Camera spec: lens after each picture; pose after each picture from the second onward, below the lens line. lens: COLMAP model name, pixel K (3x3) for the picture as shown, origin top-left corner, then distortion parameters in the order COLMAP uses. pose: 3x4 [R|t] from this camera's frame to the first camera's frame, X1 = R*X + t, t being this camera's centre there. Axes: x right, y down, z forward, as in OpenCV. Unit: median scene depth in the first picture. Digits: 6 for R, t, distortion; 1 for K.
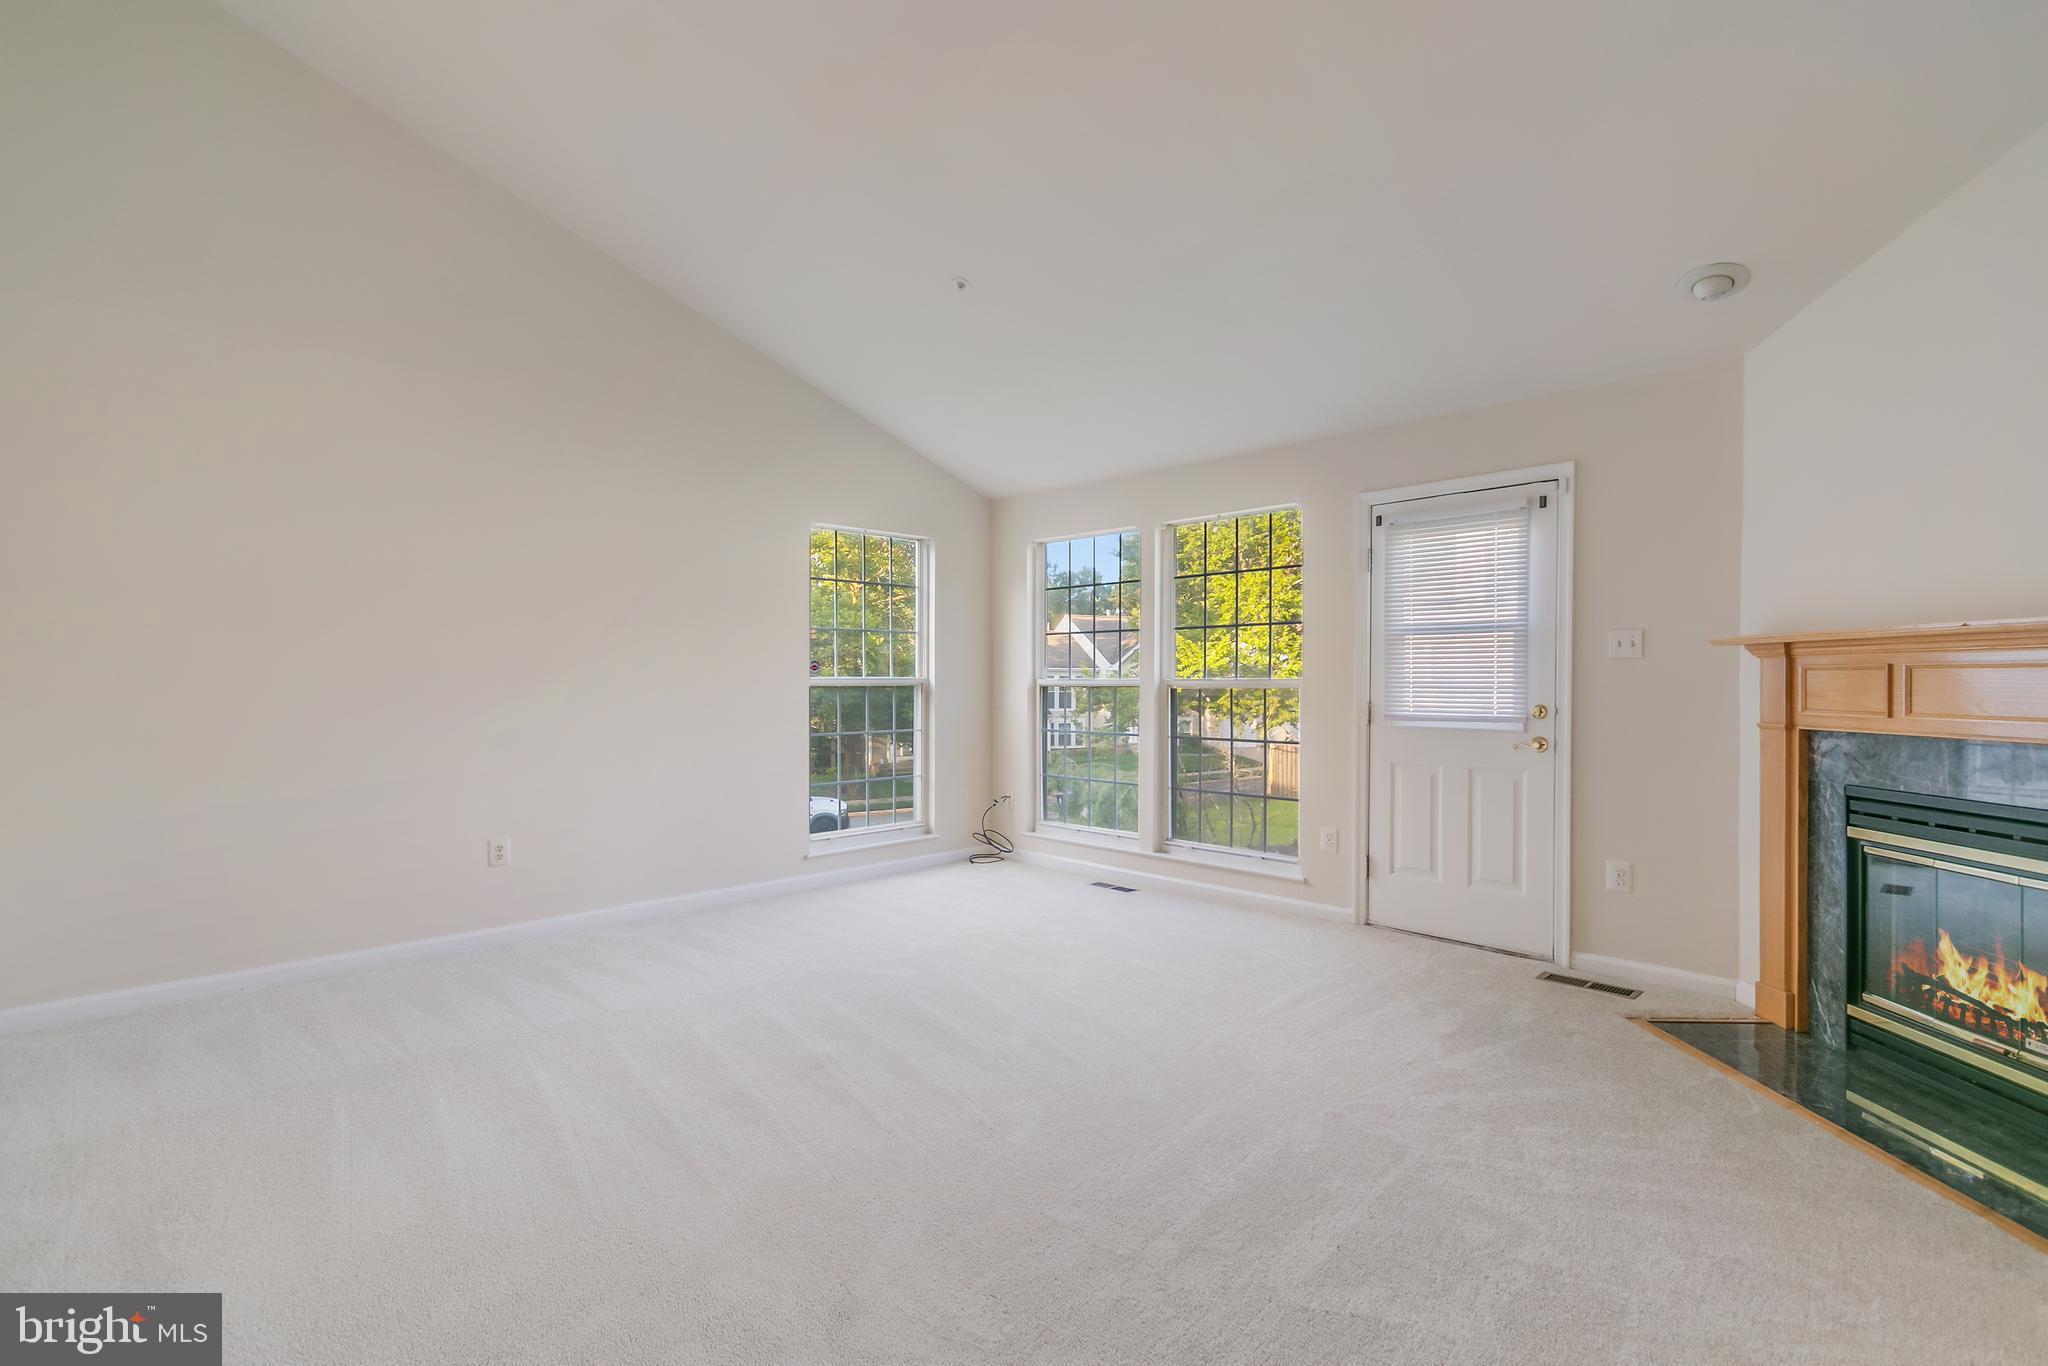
lens RADIAL K [[947.8, 0, 1006.2], [0, 947.8, 689.7], [0, 0, 1]] dist [0.001593, -0.001048]
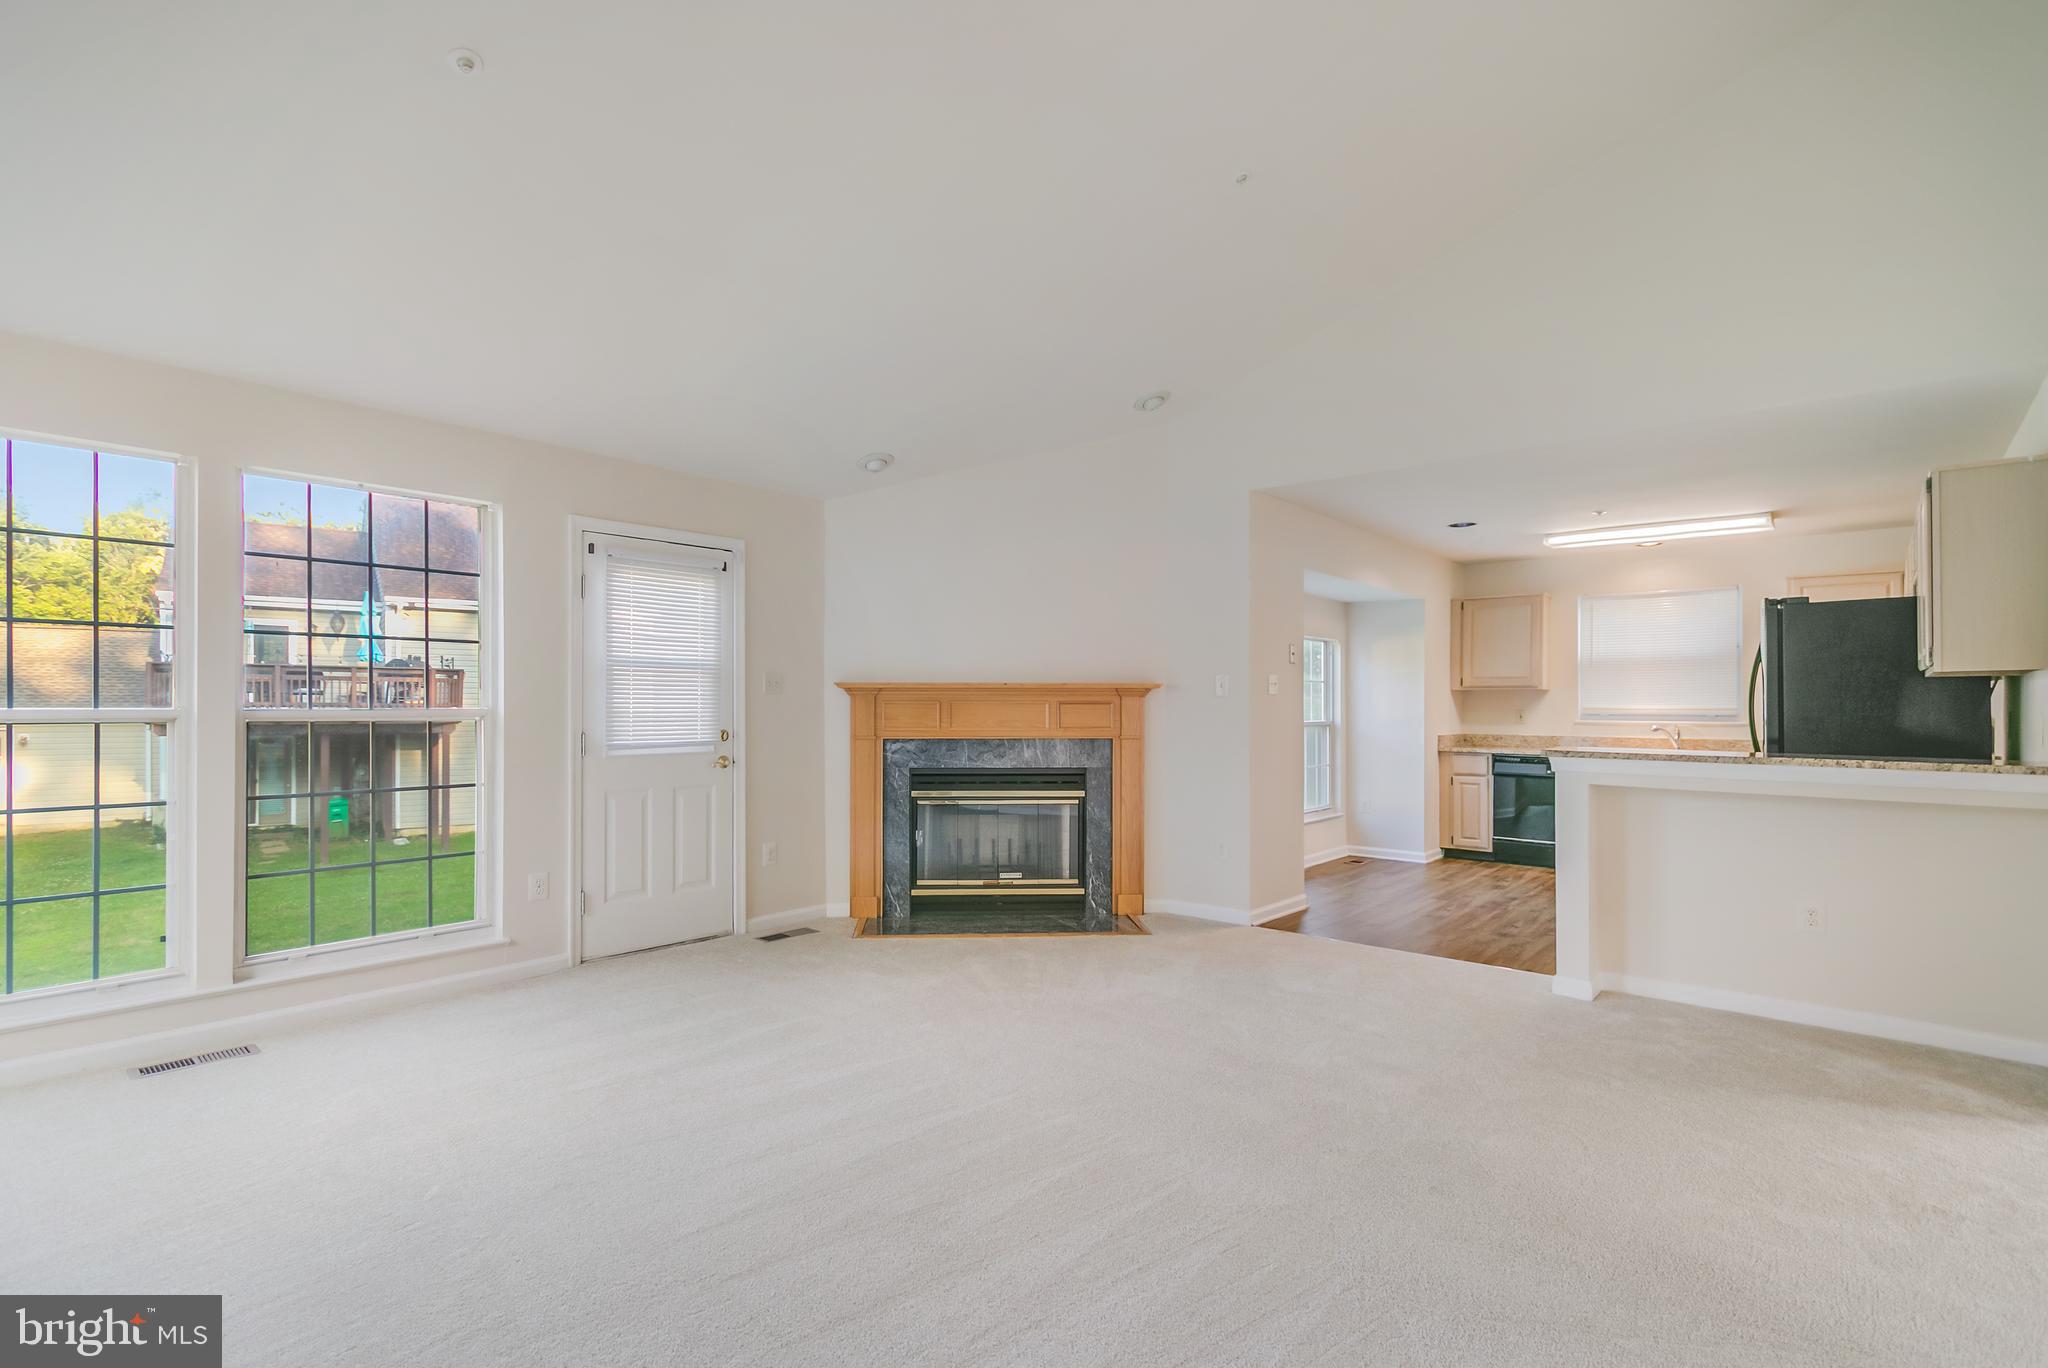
lens RADIAL K [[968.2, 0, 1004.2], [0, 968.2, 704.5], [0, 0, 1]] dist [0.002560, -0.000357]
pose [[-0.086251, 0.001317, 0.996273, -0.674759], [0.007753, 0.999970, -0.000650, -0.012661], [-0.996243, 0.007668, -0.086259, 0.689412]]
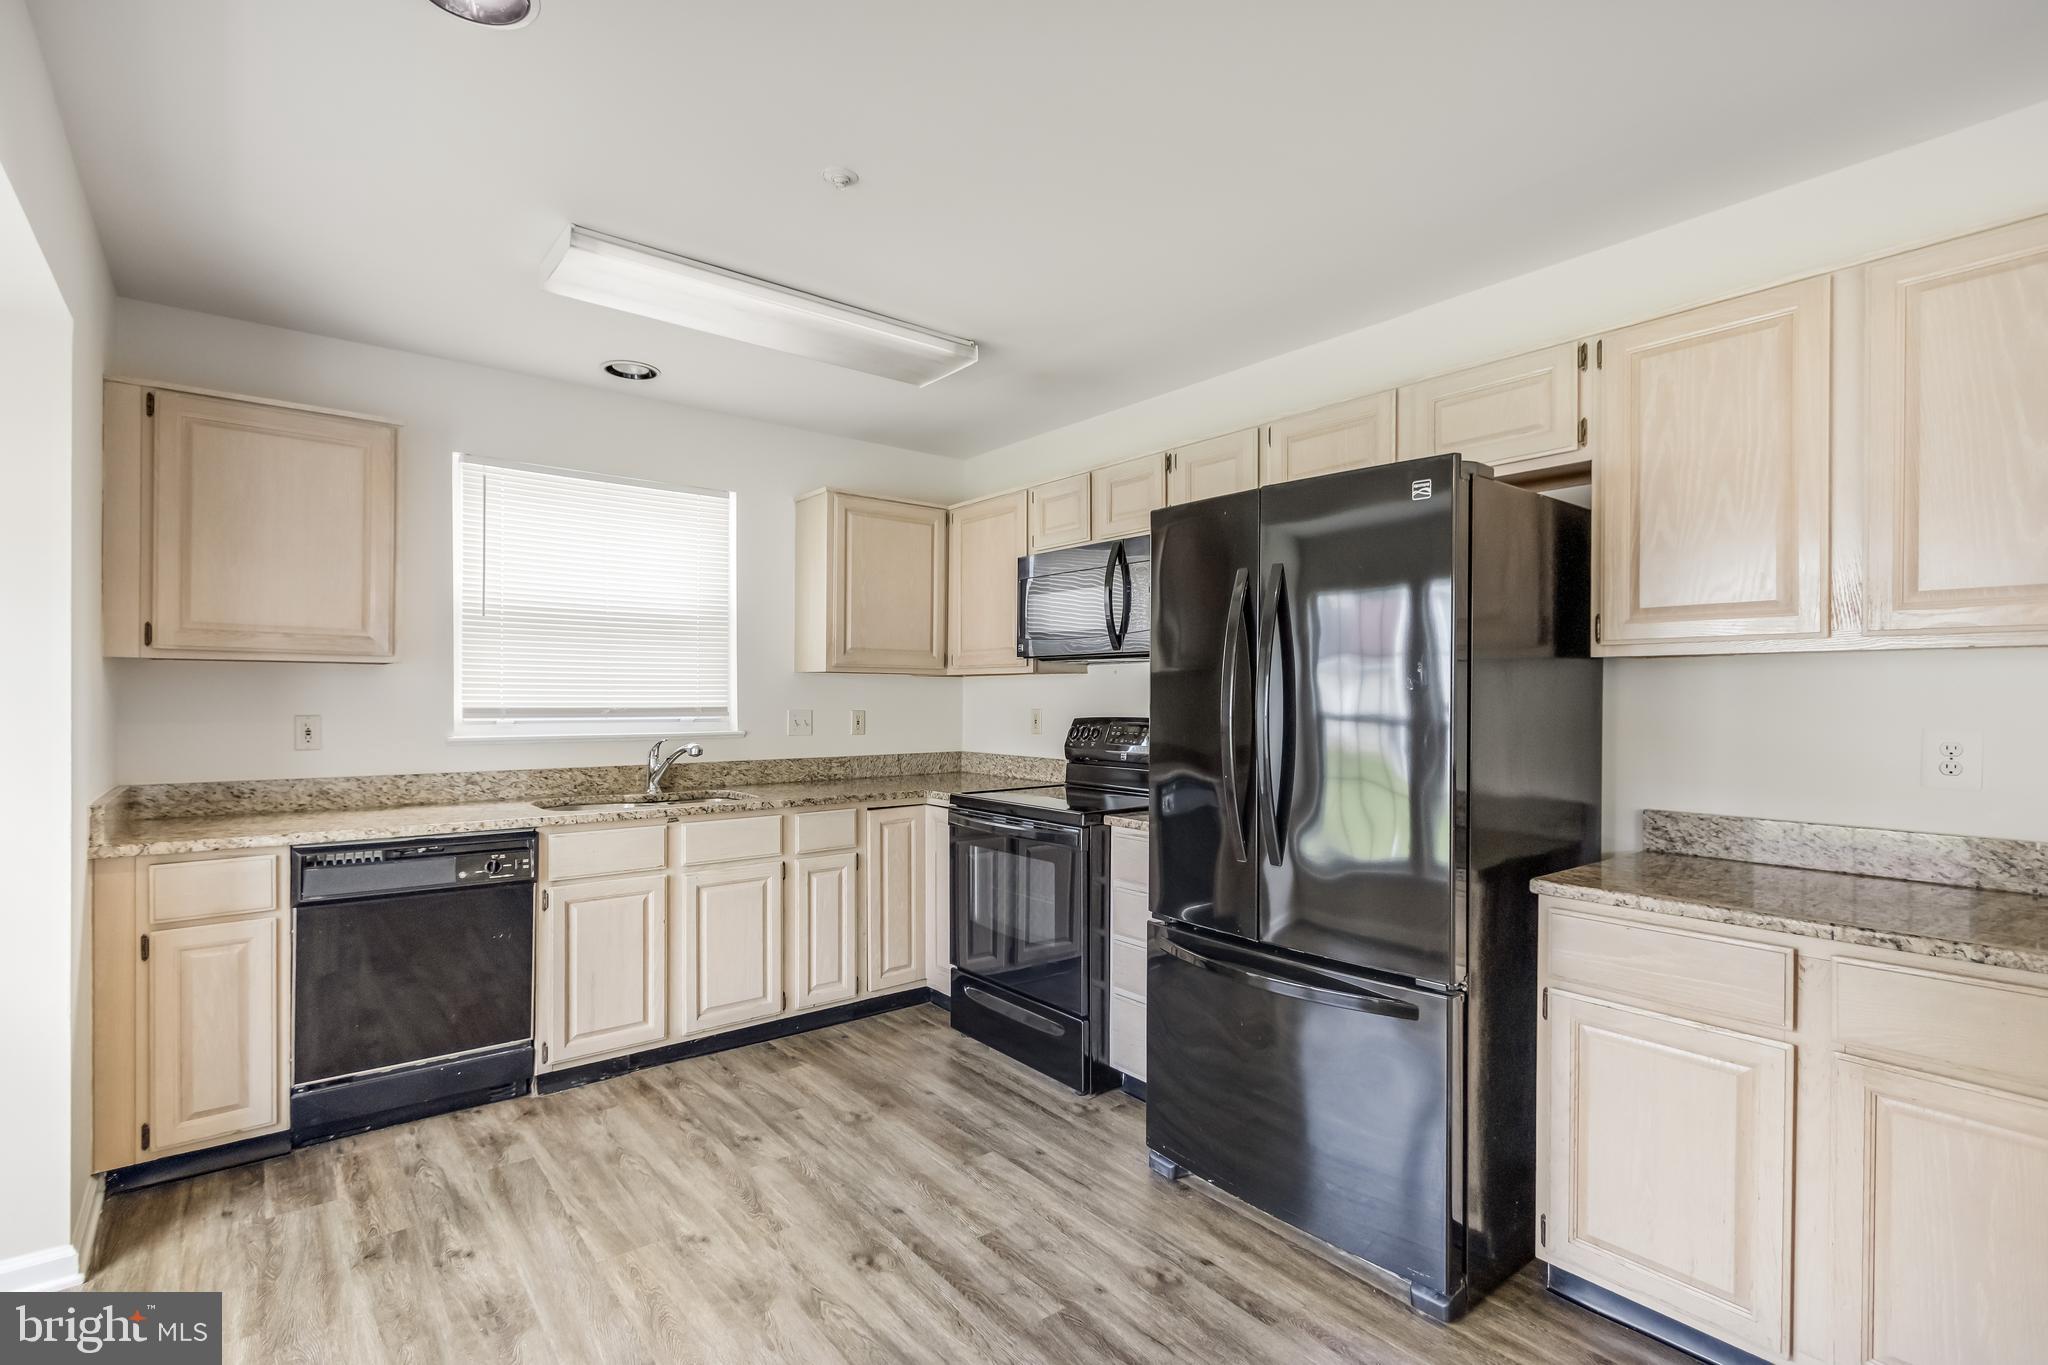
lens RADIAL K [[952.2, 0, 1007.9], [0, 952.2, 702.8], [0, 0, 1]] dist [0.005390, -0.000480]
pose [[-0.995367, -0.003518, 0.096079, 0.497853], [-0.001989, 0.999870, 0.016004, -0.017194], [-0.096123, 0.015739, -0.995245, 0.207768]]
